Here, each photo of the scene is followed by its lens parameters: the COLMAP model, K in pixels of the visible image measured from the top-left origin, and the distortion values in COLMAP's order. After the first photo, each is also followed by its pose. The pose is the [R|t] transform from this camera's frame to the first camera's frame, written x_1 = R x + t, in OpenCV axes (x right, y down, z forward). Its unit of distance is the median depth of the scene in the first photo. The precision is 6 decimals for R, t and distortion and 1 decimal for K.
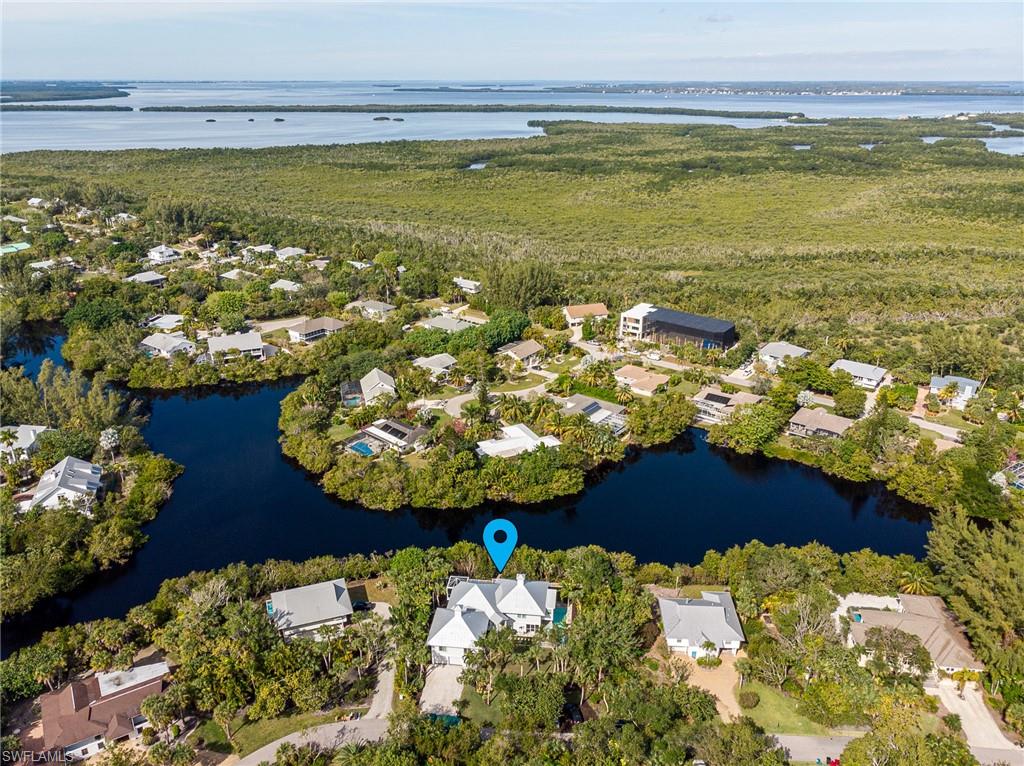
lens RADIAL K [[758.7, 0, 512.0], [0, 758.7, 383.0], [0, 0, 1]] dist [0.012239, -0.005310]
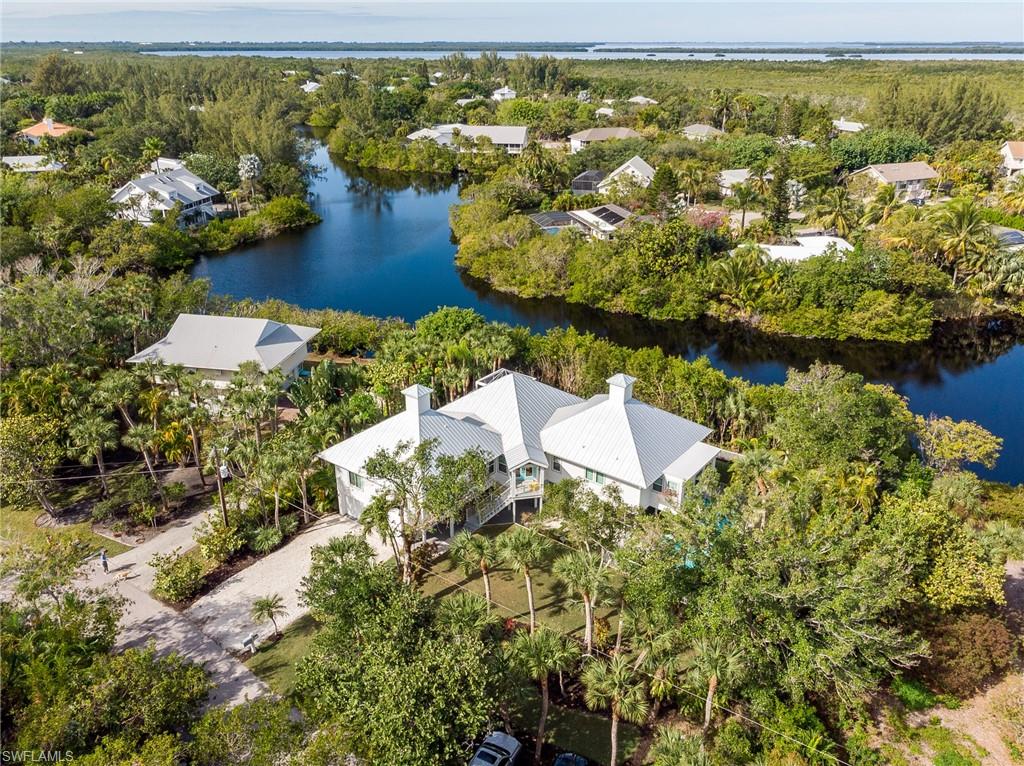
lens RADIAL K [[758.7, 0, 512.0], [0, 758.7, 383.0], [0, 0, 1]] dist [0.012239, -0.005310]
pose [[0.850205, 0.209800, -0.482842, 0.110202], [-0.193585, 0.977493, 0.083859, 0.176132], [0.489568, 0.022174, 0.871683, 0.484825]]
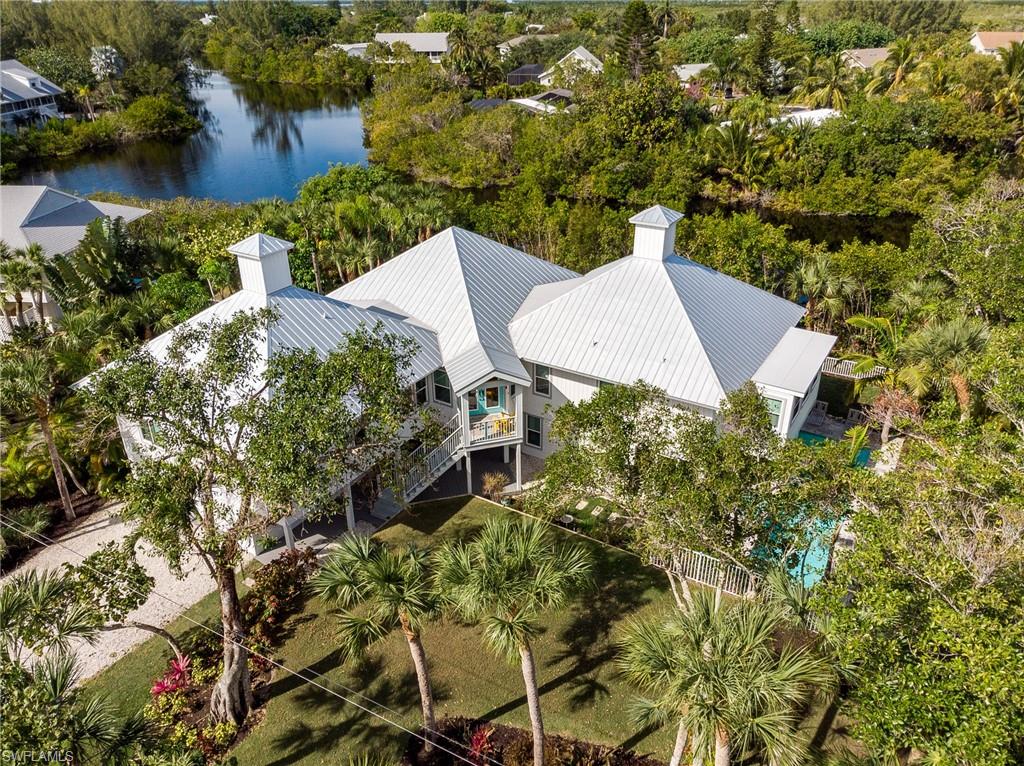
lens RADIAL K [[735.8, 0, 512.0], [0, 735.8, 383.0], [0, 0, 1]] dist [0.003490, 0.002744]
pose [[0.897932, 0.189529, -0.397237, 0.047353], [-0.151077, 0.980423, 0.126278, 0.208812], [0.413394, -0.053375, 0.908987, 0.603195]]
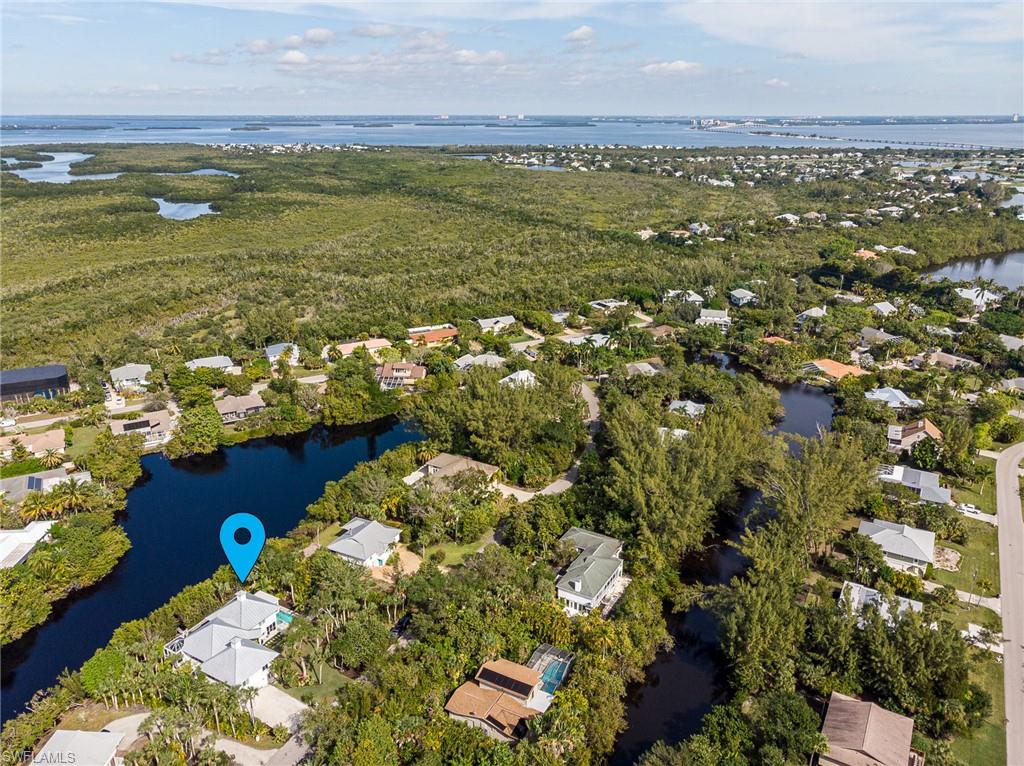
lens RADIAL K [[758.7, 0, 512.0], [0, 758.7, 383.0], [0, 0, 1]] dist [0.012239, -0.005310]
pose [[0.381984, -0.301773, 0.873511, -0.506374], [0.337800, 0.925374, 0.171971, -0.046014], [-0.860220, 0.229382, 0.455417, 0.118980]]
